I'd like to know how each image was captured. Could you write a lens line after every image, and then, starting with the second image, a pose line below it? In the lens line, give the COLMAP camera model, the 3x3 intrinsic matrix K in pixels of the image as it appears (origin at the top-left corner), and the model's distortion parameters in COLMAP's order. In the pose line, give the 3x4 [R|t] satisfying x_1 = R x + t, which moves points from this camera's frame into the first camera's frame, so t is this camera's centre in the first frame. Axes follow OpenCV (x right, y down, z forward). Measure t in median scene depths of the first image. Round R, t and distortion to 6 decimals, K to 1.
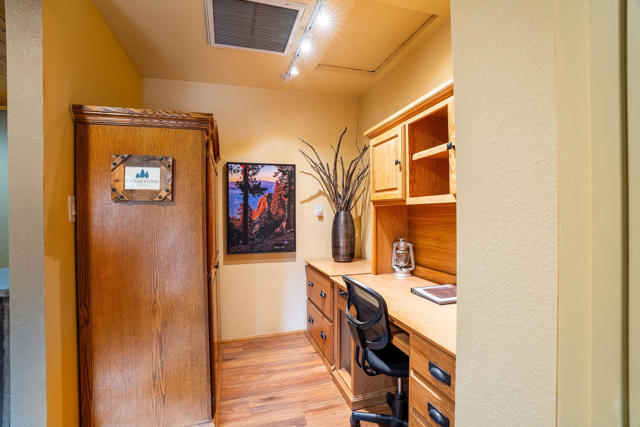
lens RADIAL K [[297.2, 0, 312.1], [0, 297.2, 212.1], [0, 0, 1]] dist [-0.047367, 0.009258]
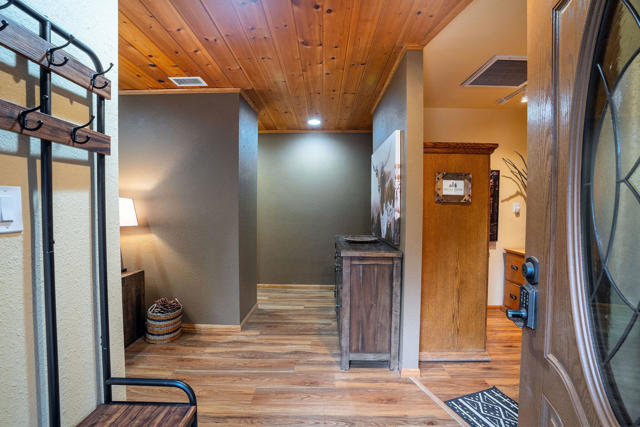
lens RADIAL K [[297.2, 0, 325.7], [0, 297.2, 216.4], [0, 0, 1]] dist [-0.047367, 0.009258]
pose [[0.960771, 0.025988, -0.276121, -0.658622], [-0.015536, 0.999080, 0.039976, -0.012291], [0.276906, -0.034118, 0.960291, -0.578205]]
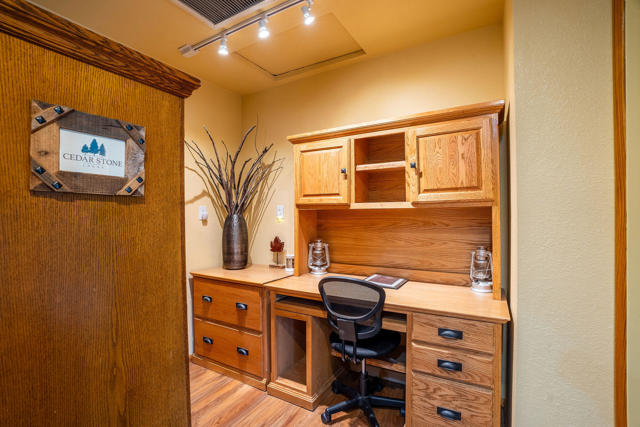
lens RADIAL K [[297.2, 0, 319.9], [0, 297.2, 214.0], [0, 0, 1]] dist [-0.047367, 0.009258]
pose [[0.731032, 0.006425, 0.682313, -0.532395], [-0.002227, 0.999973, -0.007031, 0.002551], [-0.682340, 0.003620, 0.731026, 0.236494]]
